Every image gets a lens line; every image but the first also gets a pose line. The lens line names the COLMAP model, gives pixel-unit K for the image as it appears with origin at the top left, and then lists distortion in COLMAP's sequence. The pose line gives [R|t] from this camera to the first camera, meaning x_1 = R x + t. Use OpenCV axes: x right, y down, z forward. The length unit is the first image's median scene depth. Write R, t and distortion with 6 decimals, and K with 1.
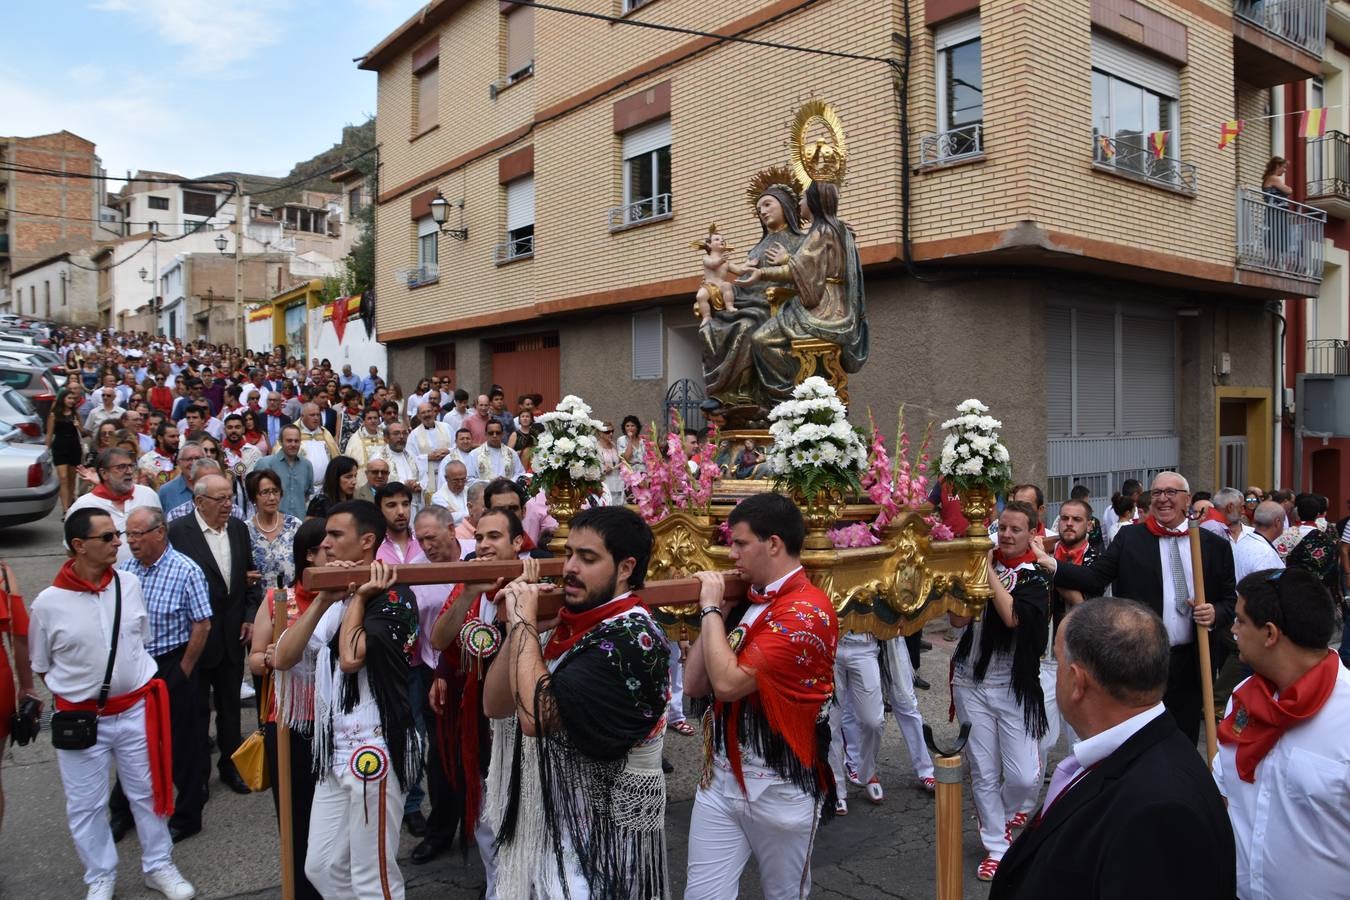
lens RADIAL K [[1085.3, 0, 694.8], [0, 1085.3, 430.3], [0, 0, 1]] dist [-0.127569, 0.087548]
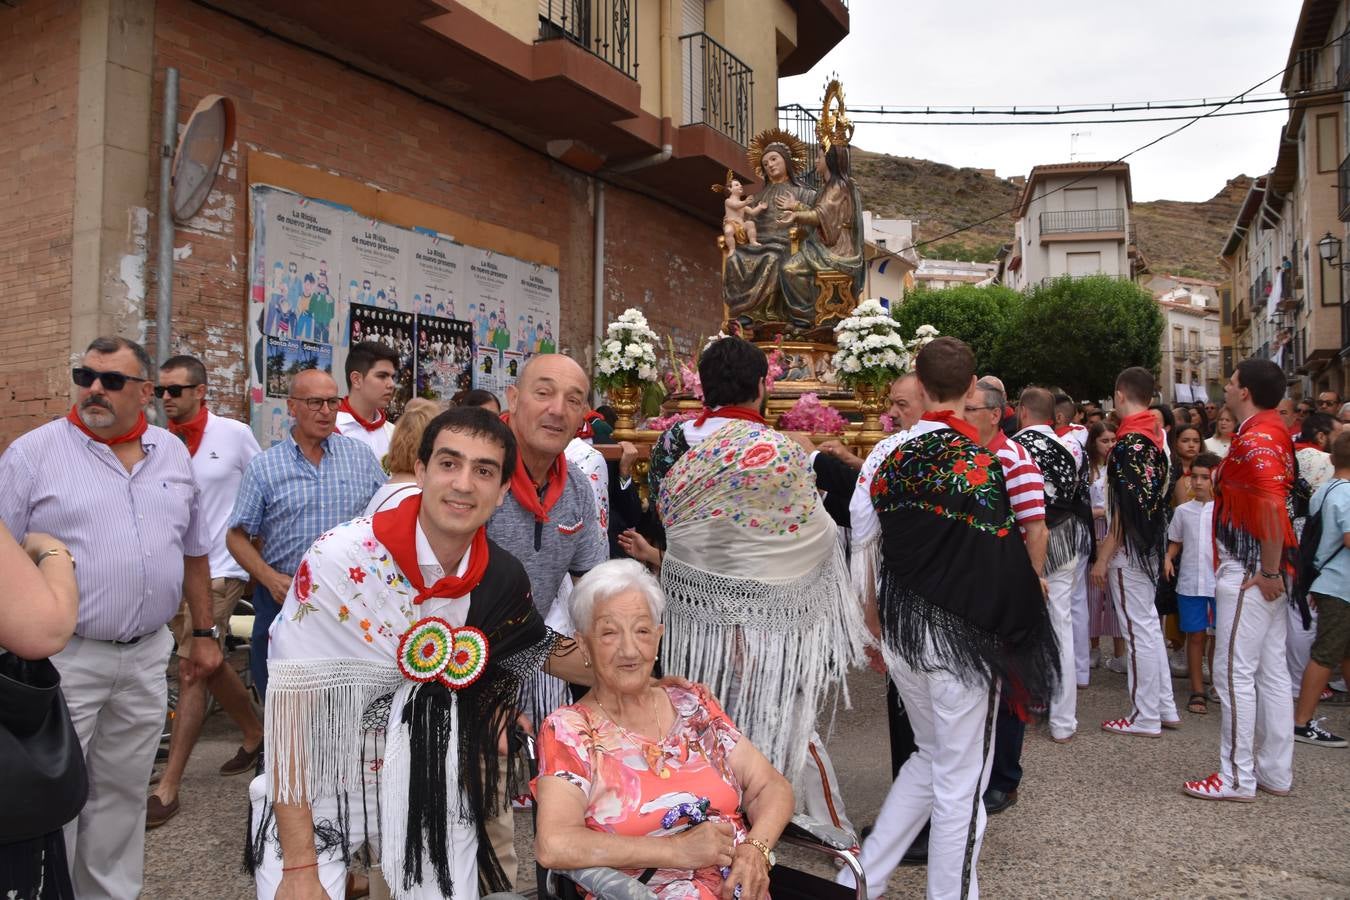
lens RADIAL K [[1085.3, 0, 694.8], [0, 1085.3, 430.3], [0, 0, 1]] dist [-0.127569, 0.087548]
pose [[0.958600, 0.007501, 0.284657, -0.396019], [-0.022425, 0.998537, 0.049207, 0.041829], [-0.283871, -0.053553, 0.957366, -0.166092]]
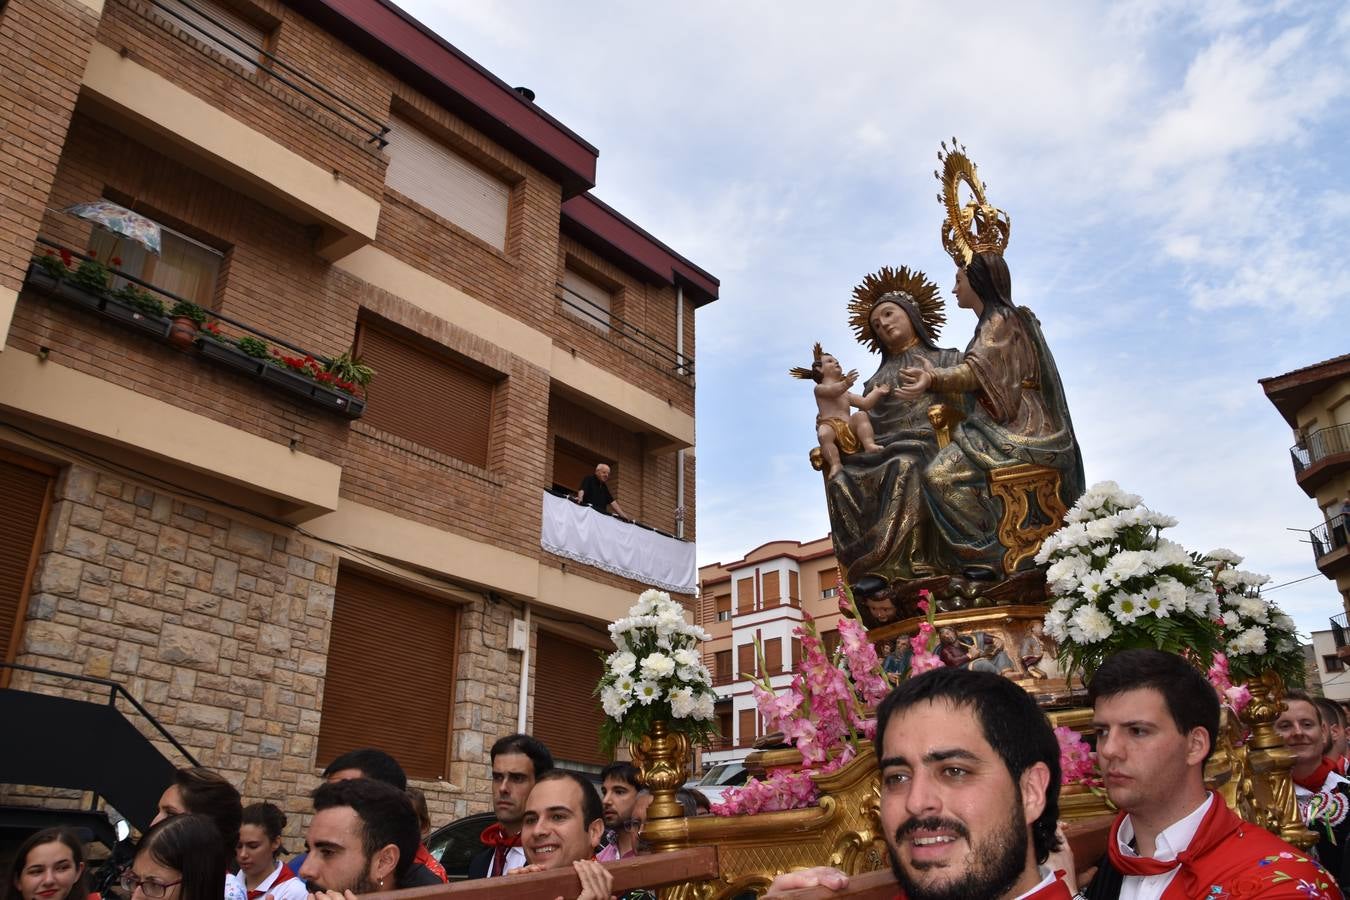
lens RADIAL K [[1088.7, 0, 700.2], [0, 1088.7, 447.1], [0, 0, 1]] dist [-0.178699, 0.248956]
pose [[0.992599, -0.073020, 0.097033, -0.147745], [0.095776, 0.961964, -0.255835, 0.054752], [-0.074661, 0.263235, 0.961838, 0.369626]]
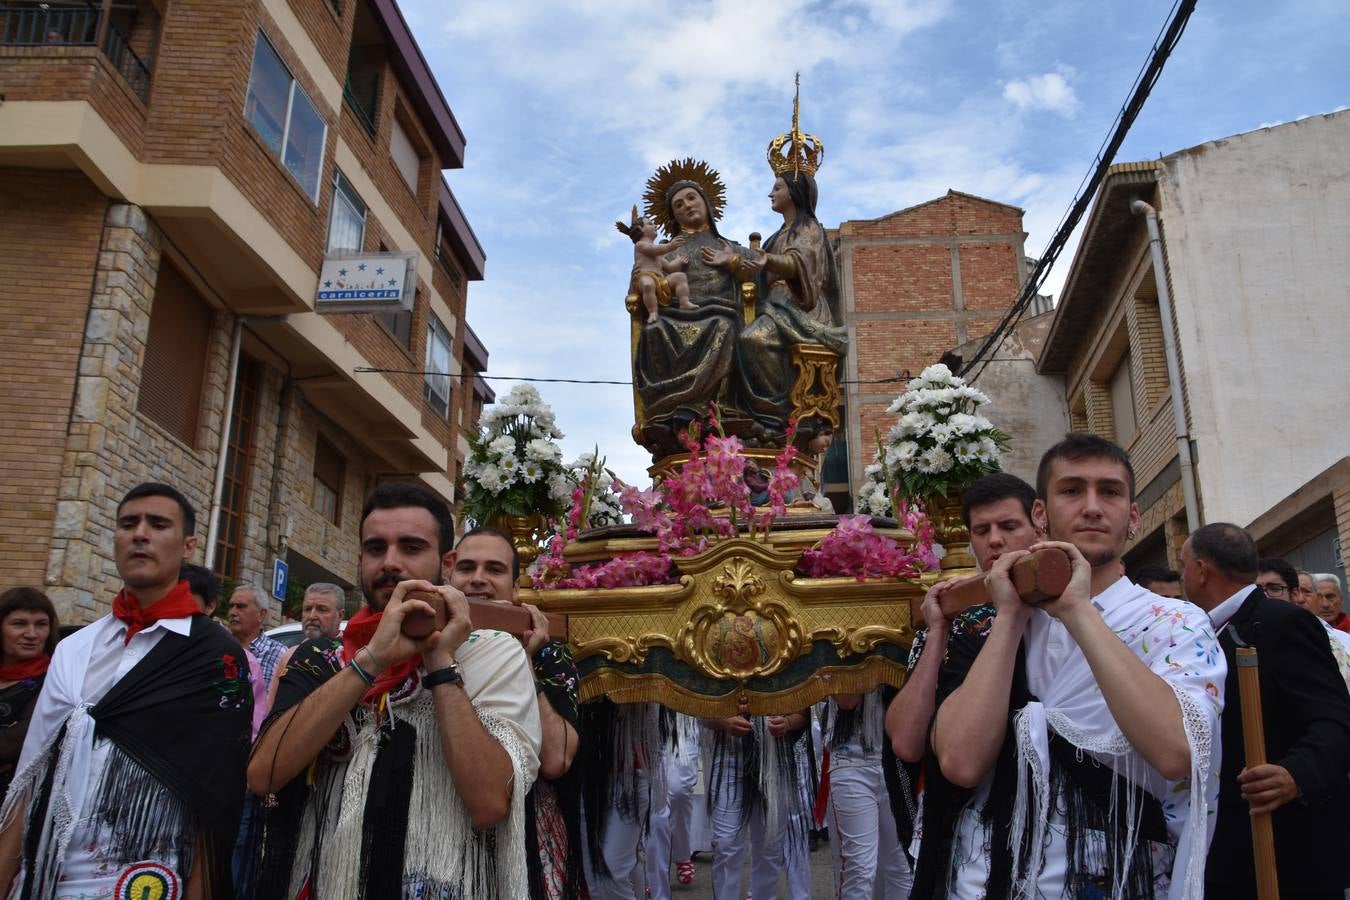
lens RADIAL K [[1085.3, 0, 694.8], [0, 1085.3, 430.3], [0, 0, 1]] dist [-0.127569, 0.087548]
pose [[0.799685, 0.086329, 0.594181, -0.454513], [0.010618, 0.987421, -0.157753, 0.111730], [-0.600326, 0.132462, 0.788709, 0.395184]]
